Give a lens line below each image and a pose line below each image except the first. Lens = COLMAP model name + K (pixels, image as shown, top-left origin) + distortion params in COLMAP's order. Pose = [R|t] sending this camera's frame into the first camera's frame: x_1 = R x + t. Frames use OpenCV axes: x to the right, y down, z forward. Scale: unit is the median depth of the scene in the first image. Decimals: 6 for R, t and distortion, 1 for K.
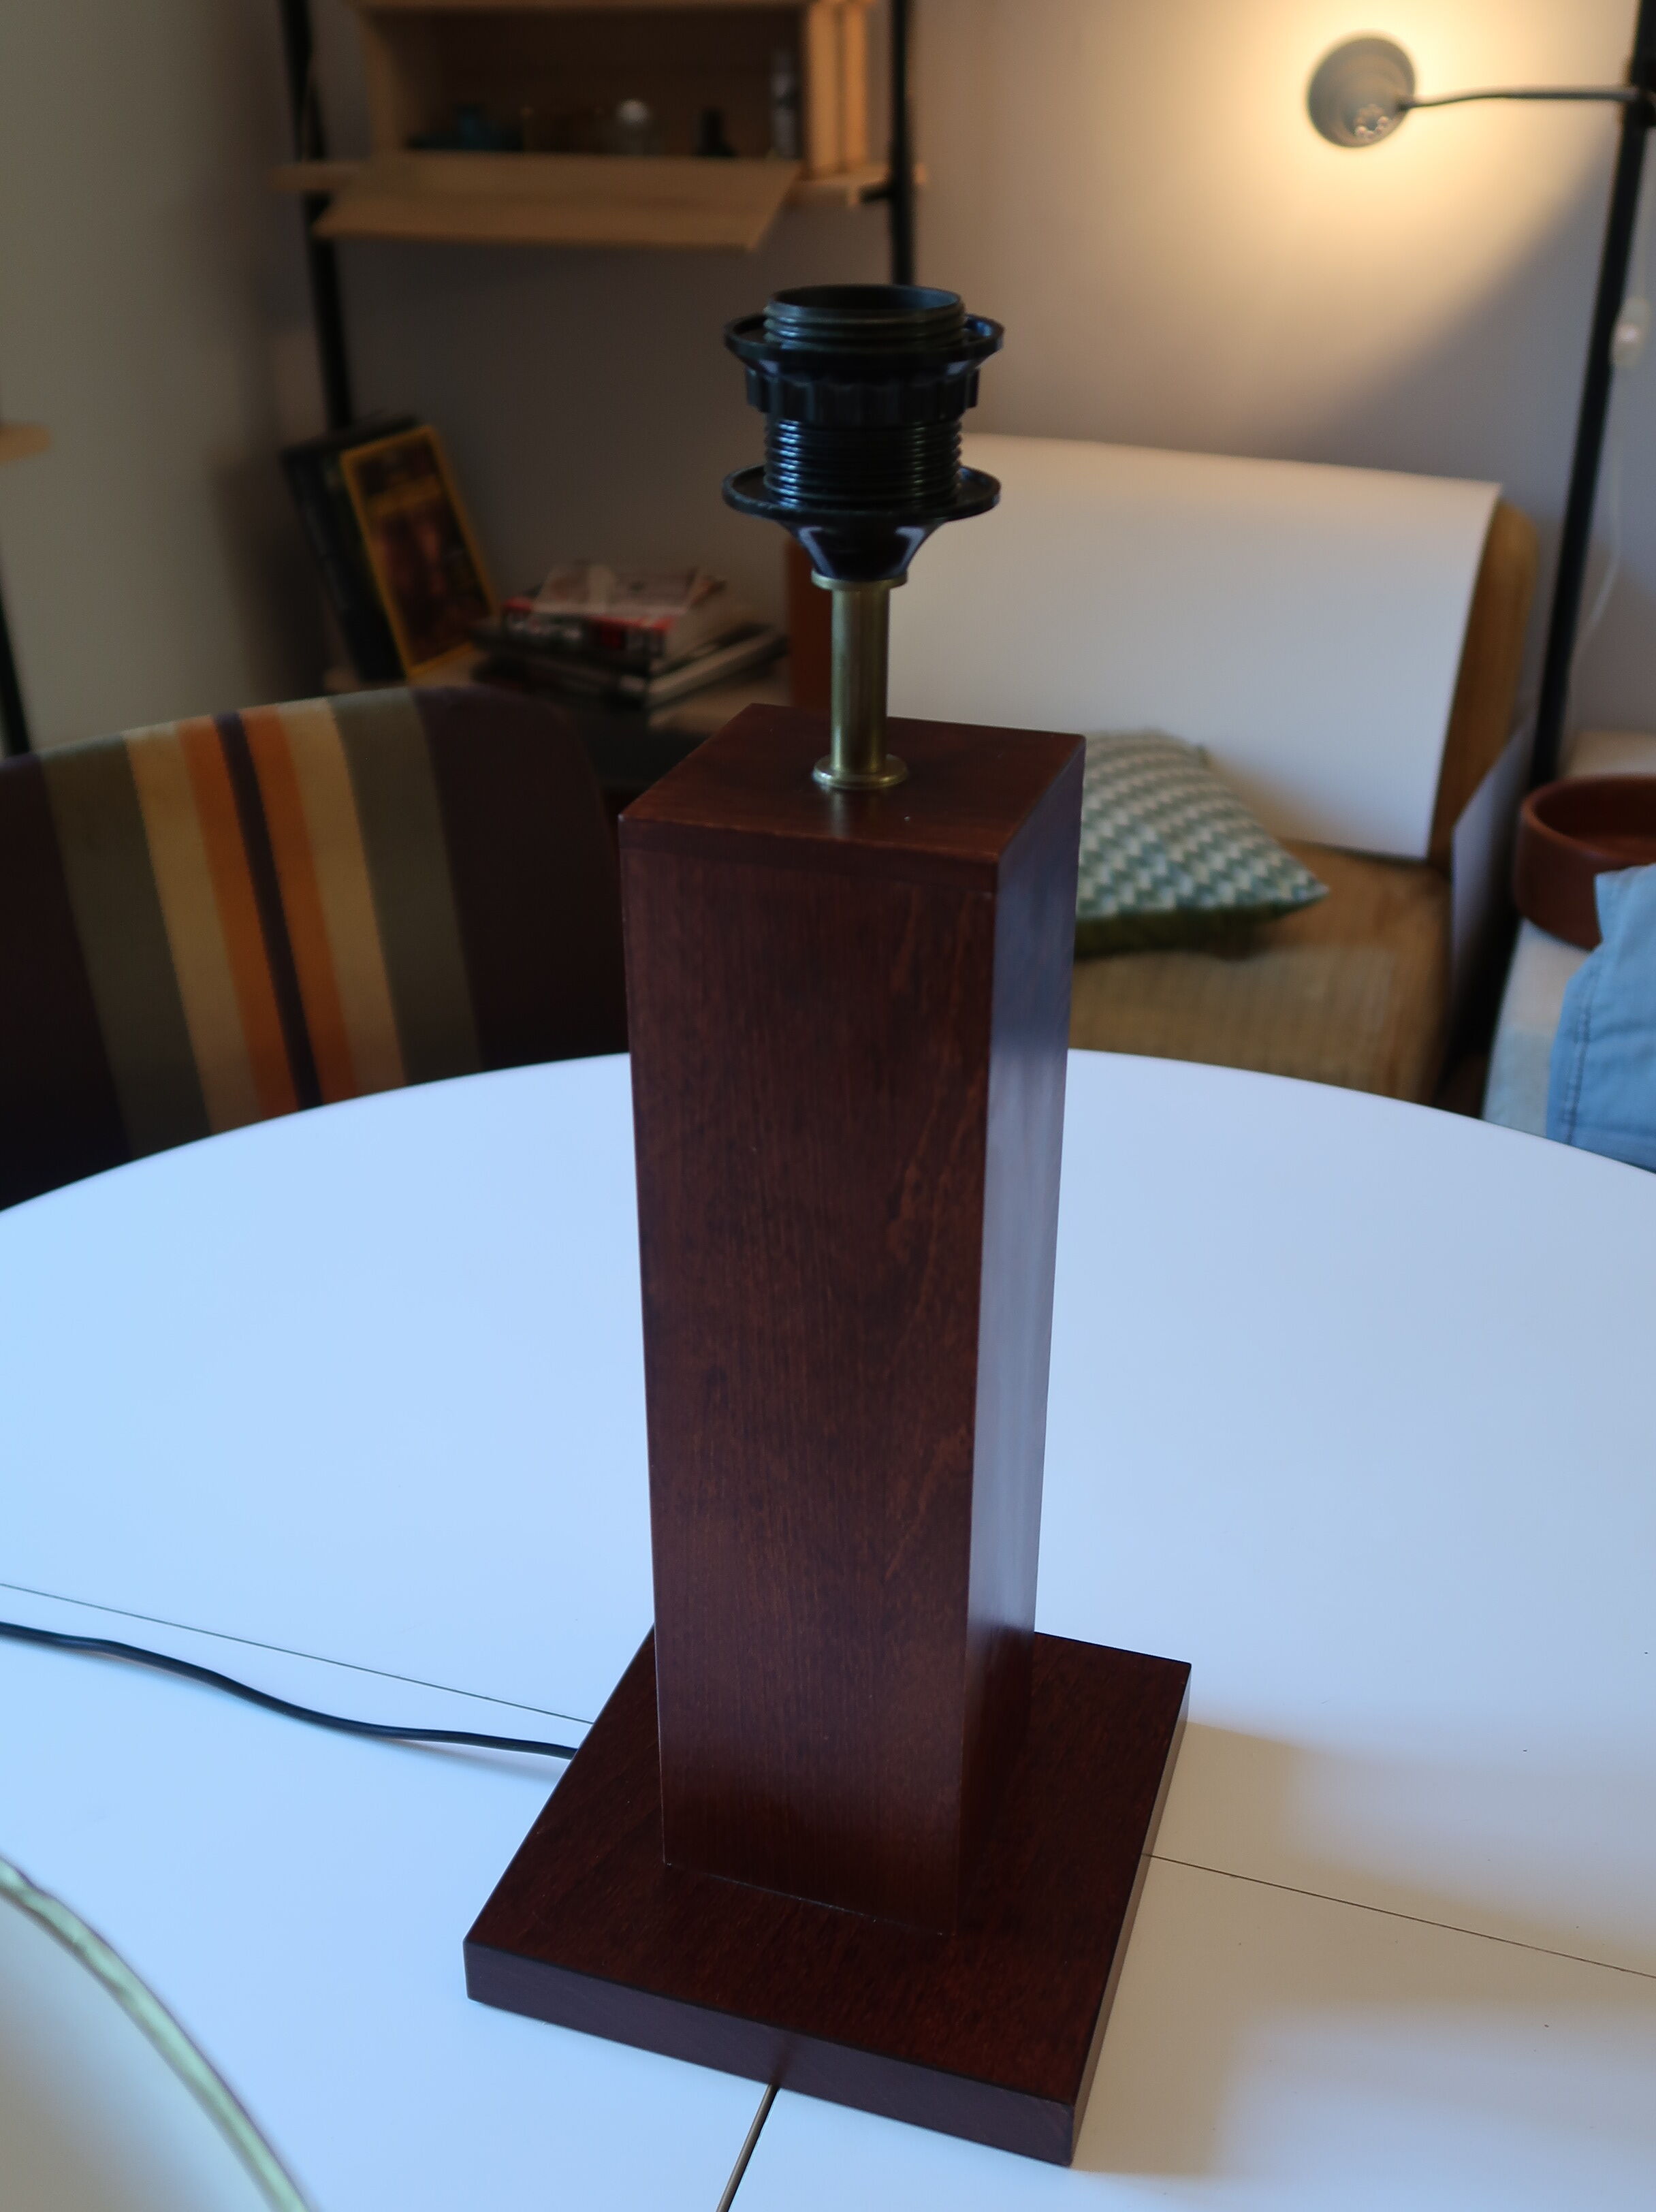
lens RADIAL K [[2235.0, 0, 828.0], [0, 2235.0, 1106.0], [0, 0, 1]] dist [0.002971, 0.024082]
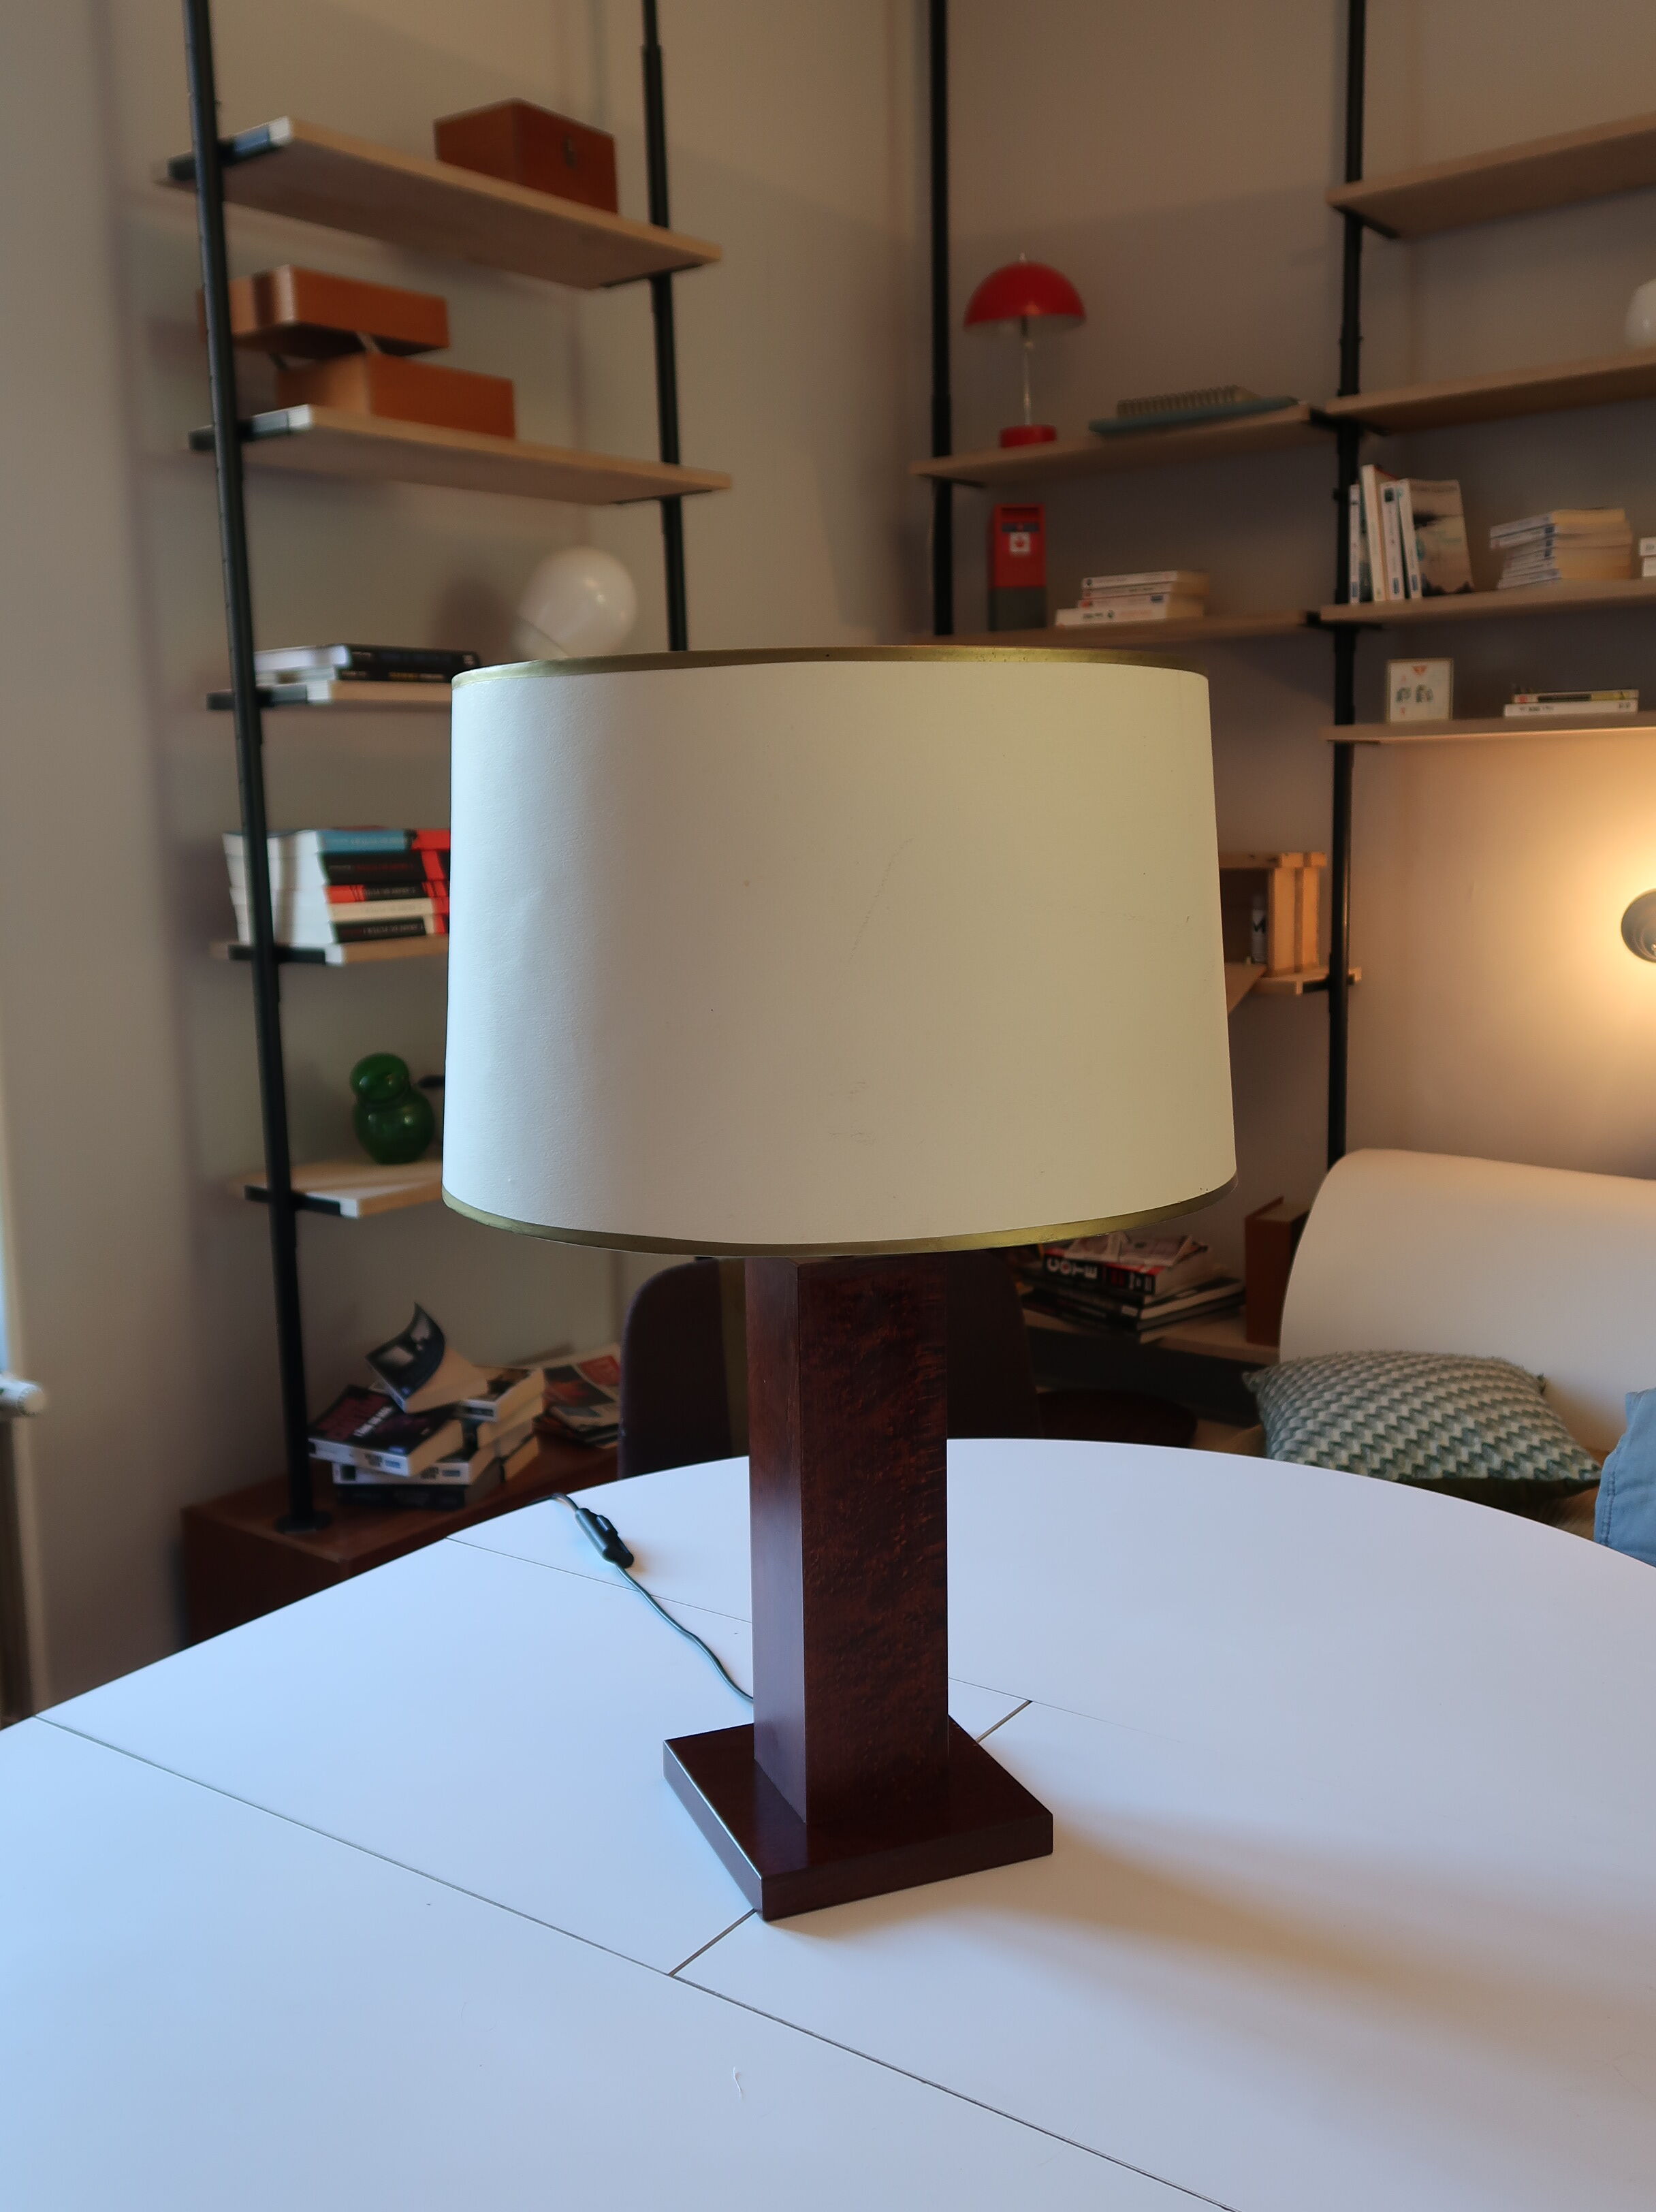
lens RADIAL K [[2051.4, 0, 828.0], [0, 2051.4, 1106.0], [0, 0, 1]] dist [-0.000526, 0.000724]
pose [[0.956937, 0.037343, -0.287883, 0.121436], [-0.127163, 0.945406, -0.300061, 0.122811], [0.260962, 0.323748, 0.909443, -0.311808]]
